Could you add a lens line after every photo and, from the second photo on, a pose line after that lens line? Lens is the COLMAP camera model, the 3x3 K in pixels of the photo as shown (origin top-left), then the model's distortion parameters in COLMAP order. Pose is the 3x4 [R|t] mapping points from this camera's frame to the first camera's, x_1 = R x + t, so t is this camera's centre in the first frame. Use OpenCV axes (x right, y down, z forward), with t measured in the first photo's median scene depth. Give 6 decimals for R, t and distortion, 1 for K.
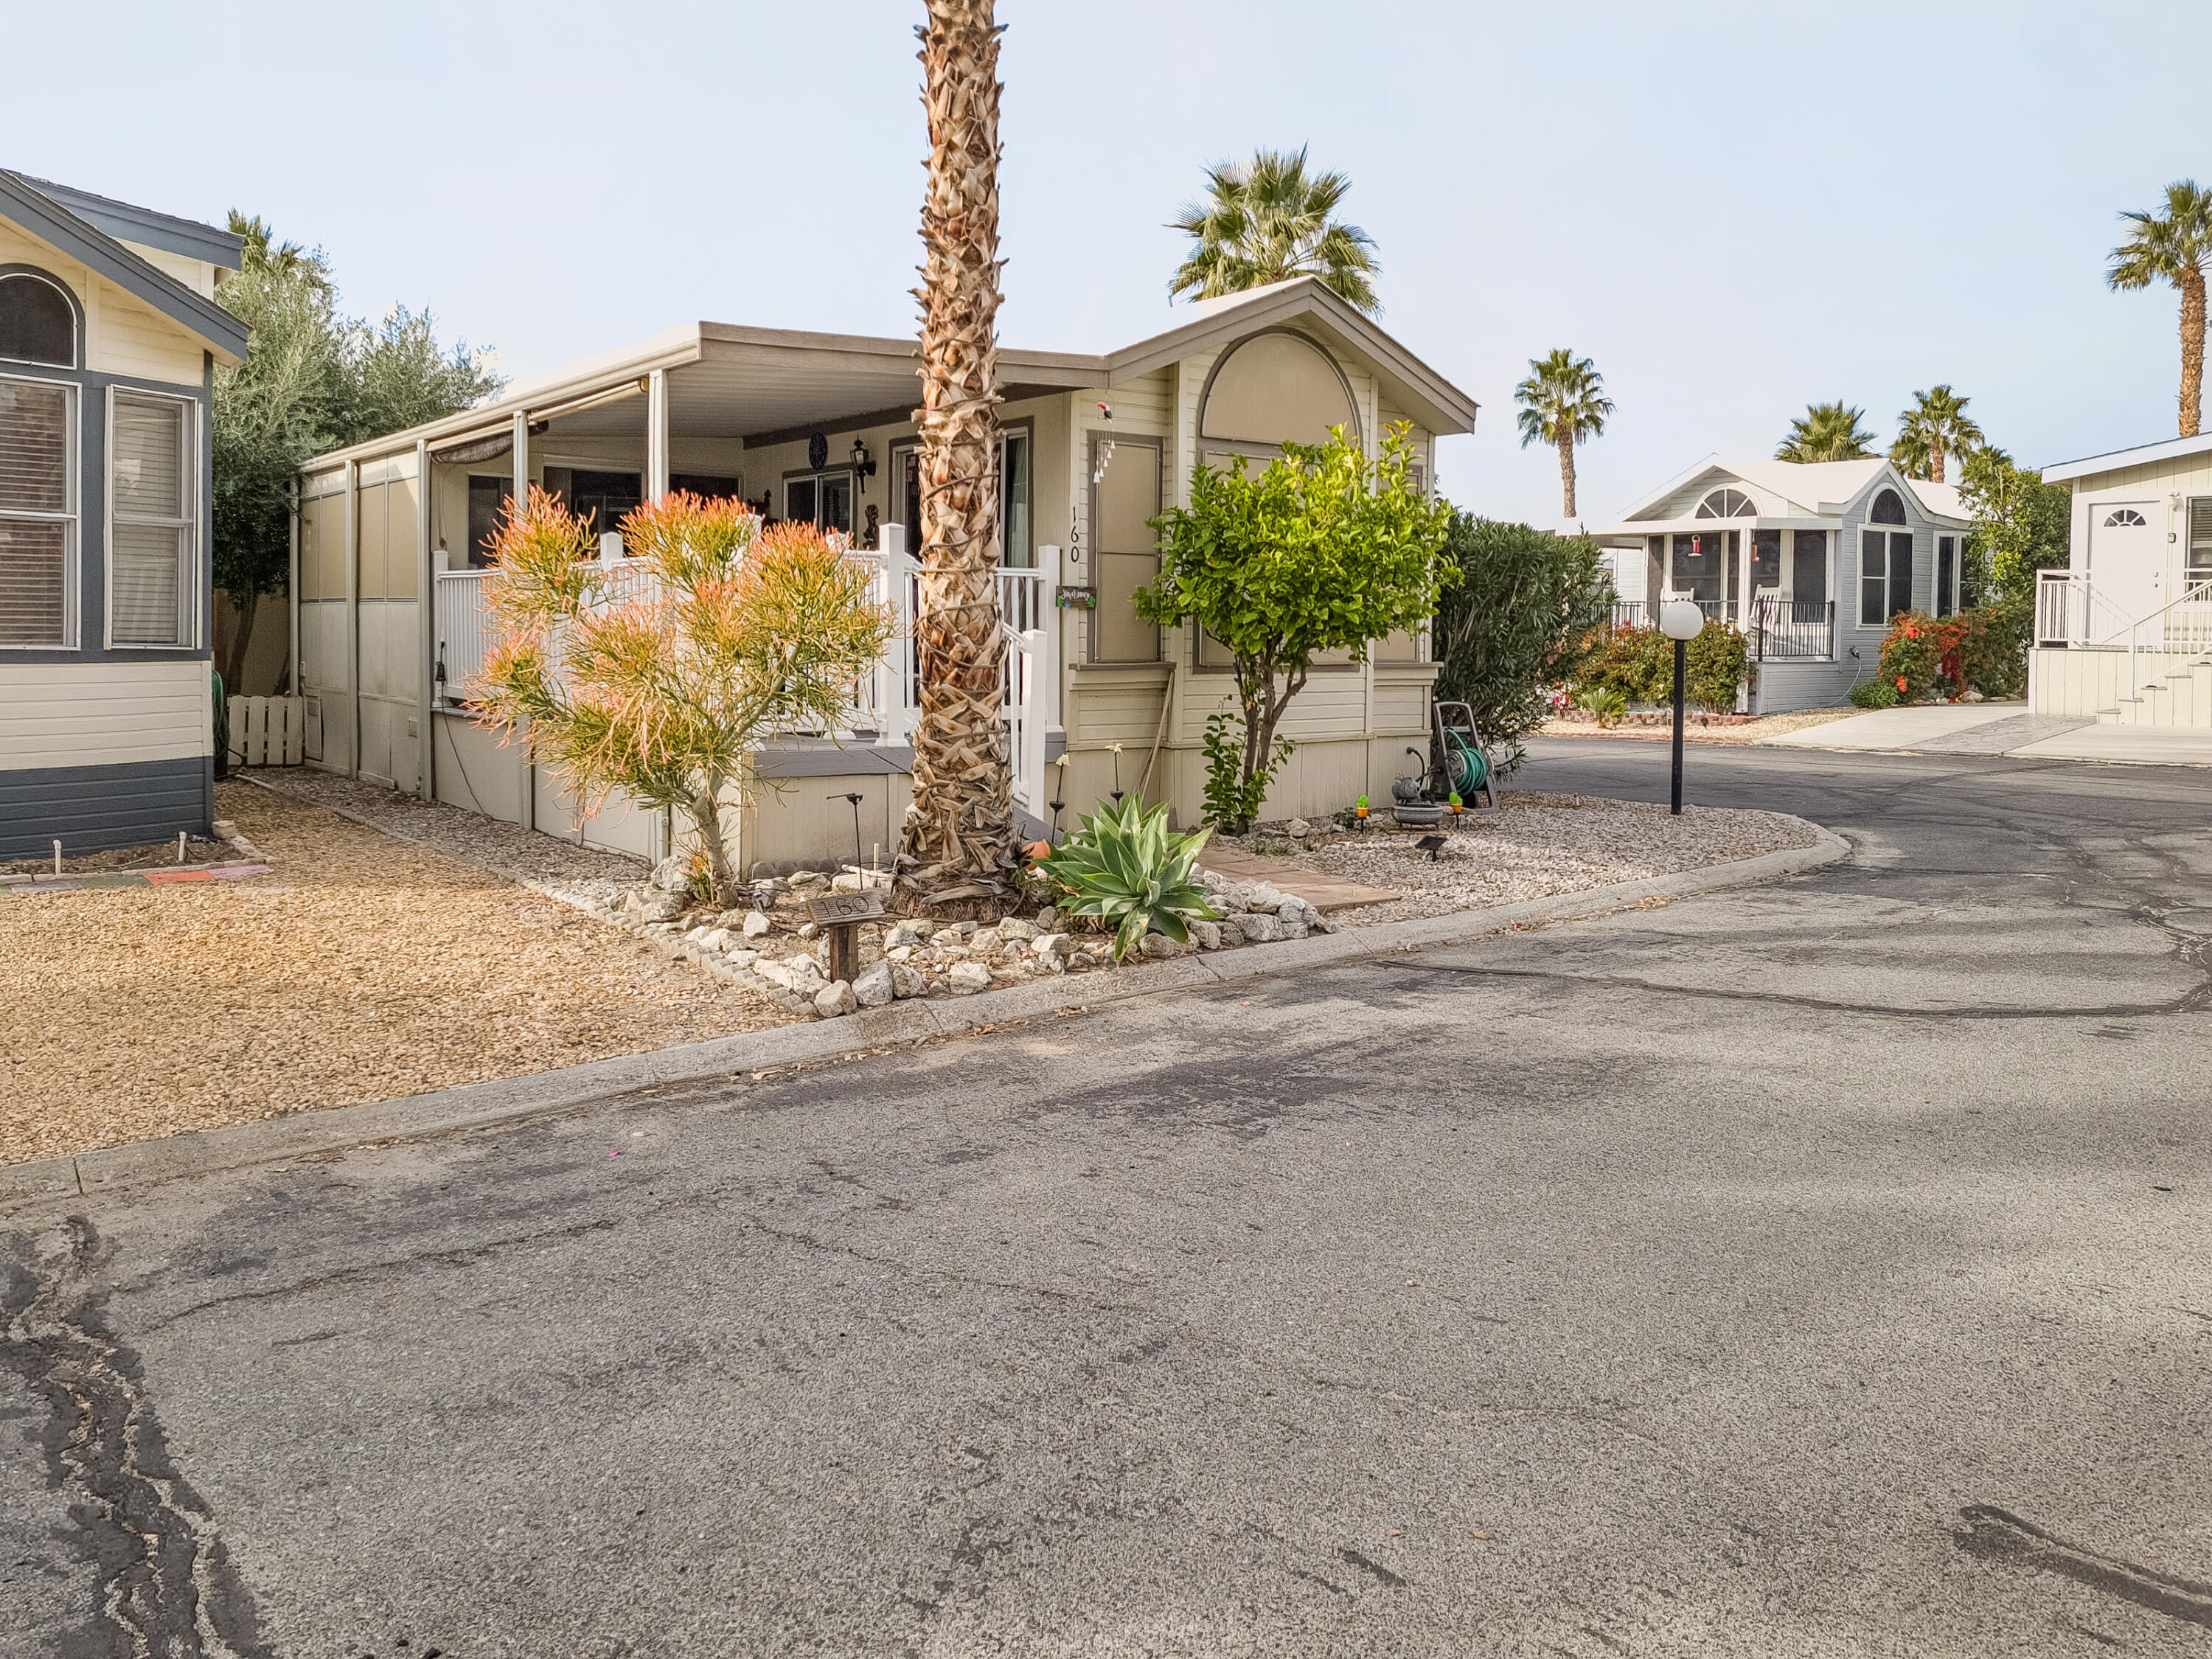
lens RADIAL K [[1616.6, 0, 1245.7], [0, 1616.6, 740.0], [0, 0, 1]] dist [0.004320, -0.001452]
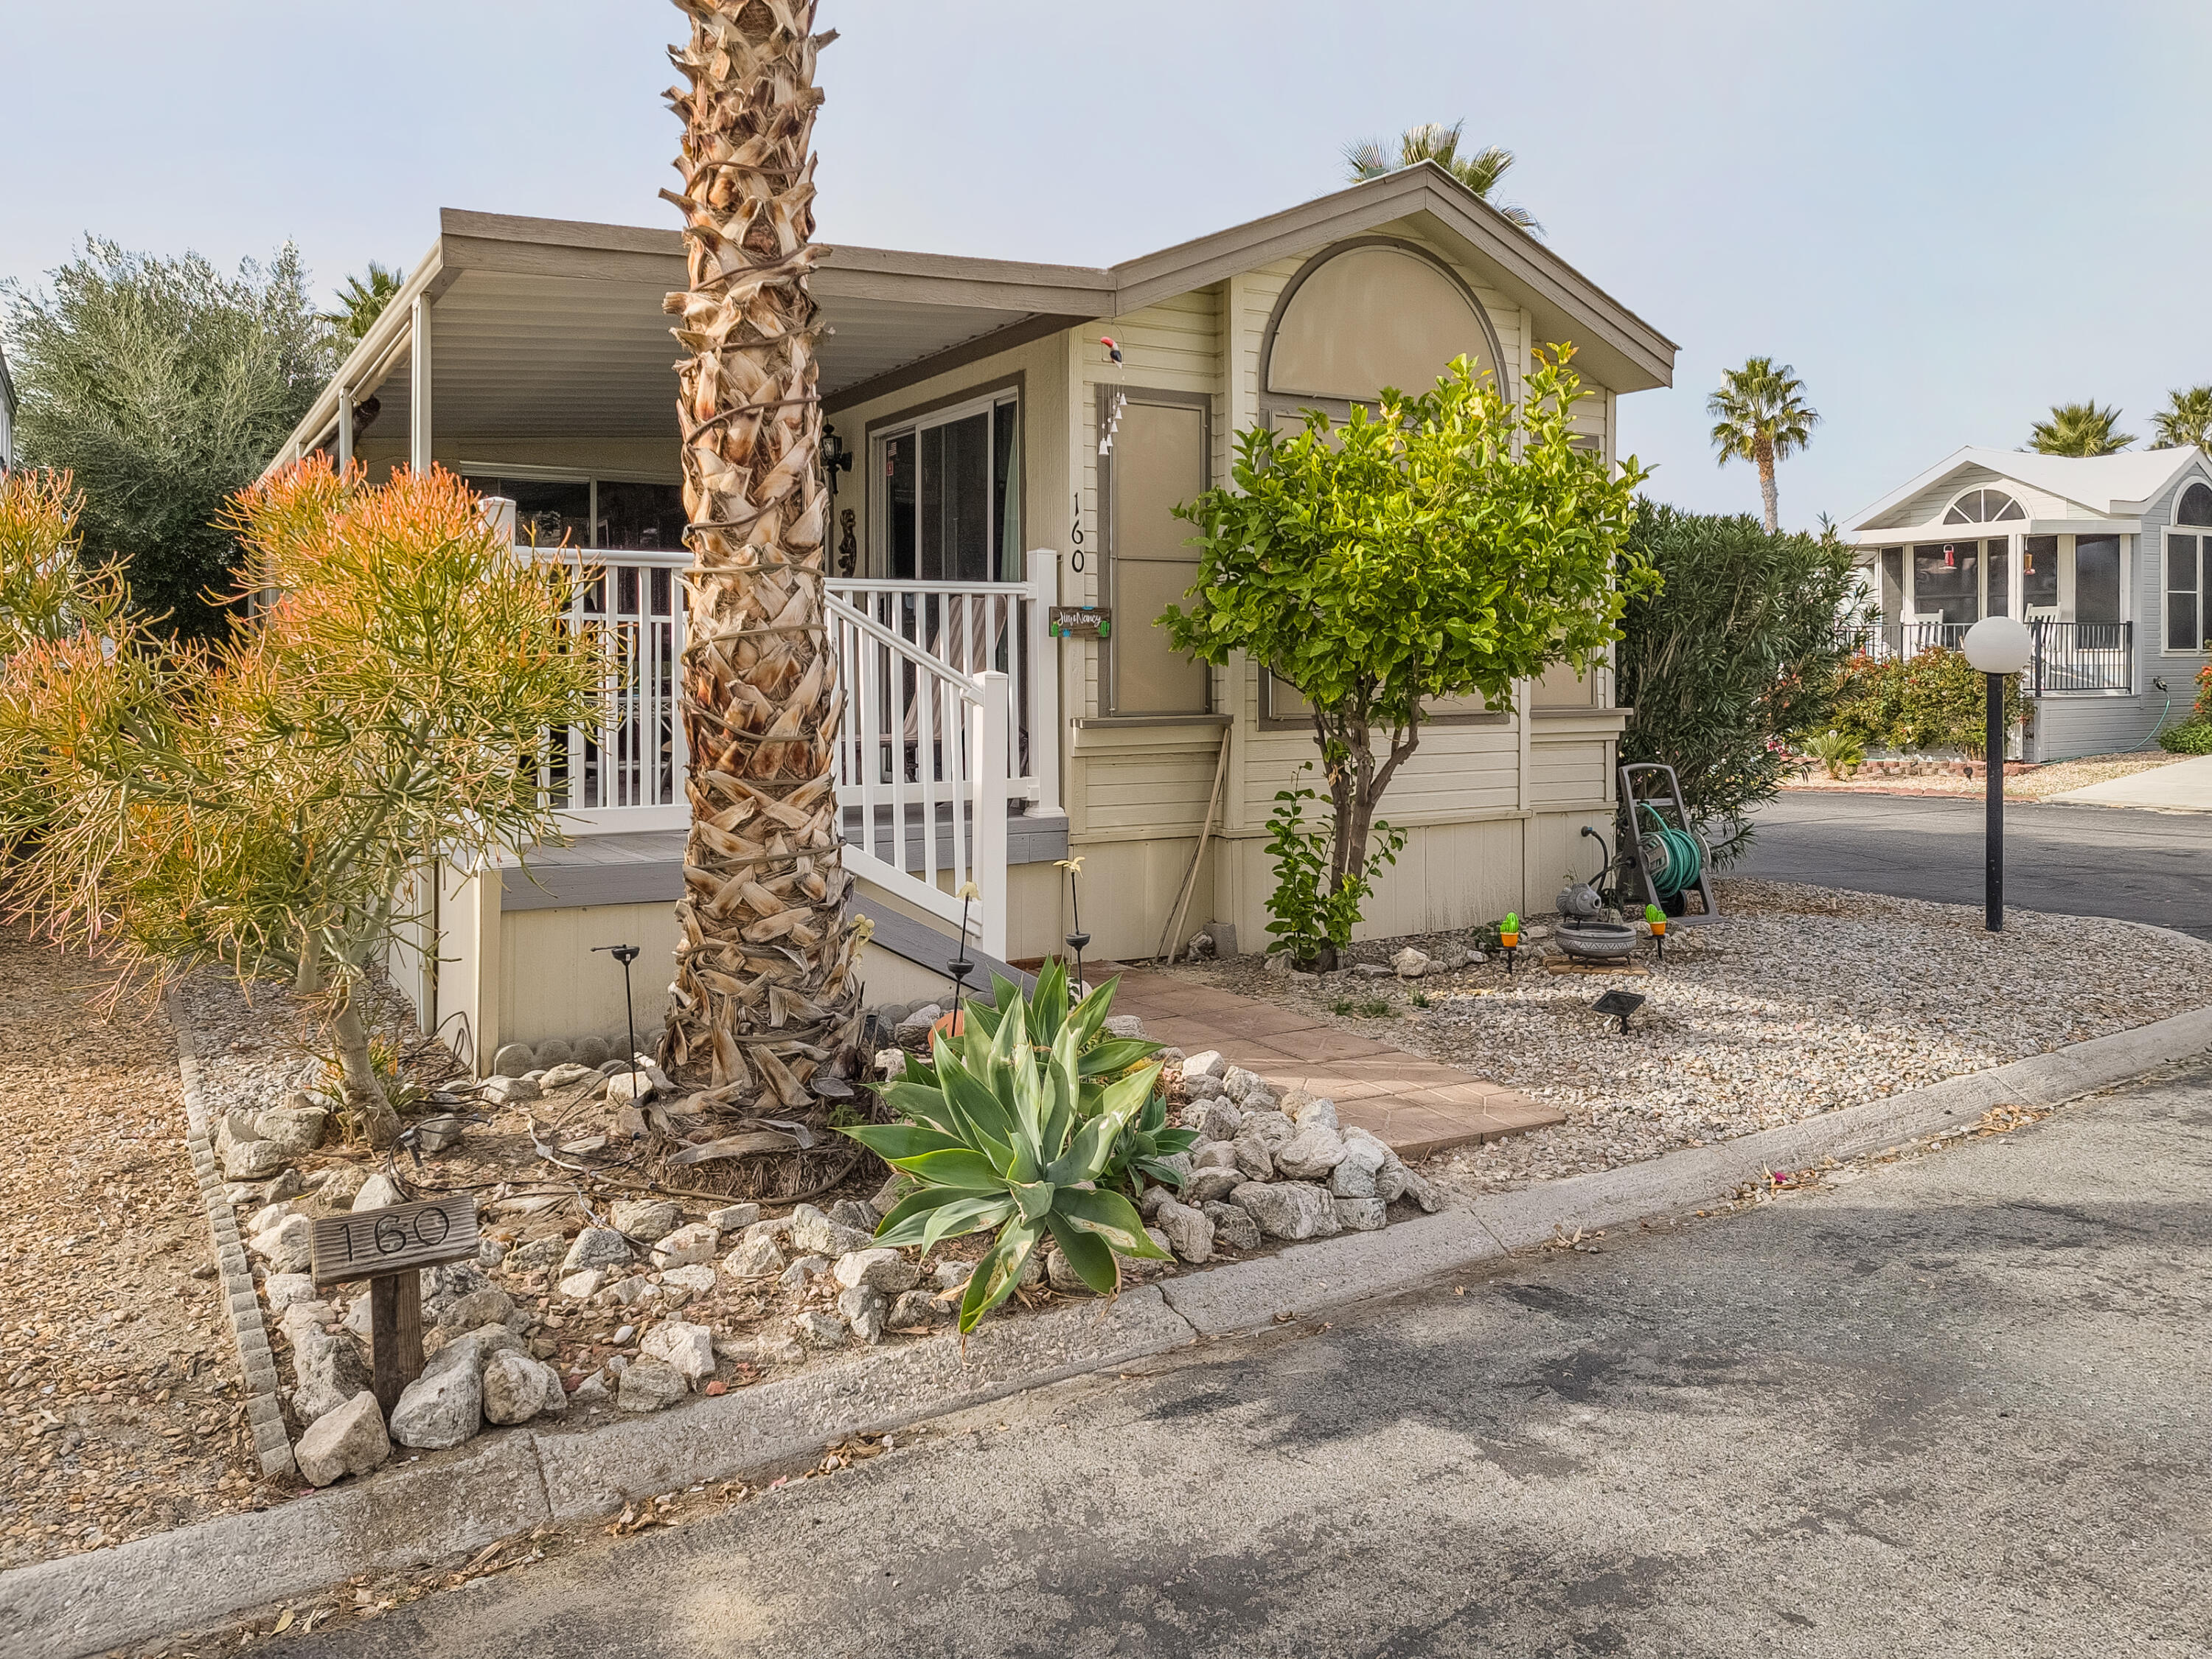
lens RADIAL K [[1661.1, 0, 1111.2], [0, 1661.1, 672.8], [0, 0, 1]] dist [0.002561, -0.001372]
pose [[0.983425, -0.010912, -0.180988, 0.037633], [-0.000748, 0.997935, -0.064231, -0.021391], [0.181315, 0.063302, 0.981386, 0.309645]]
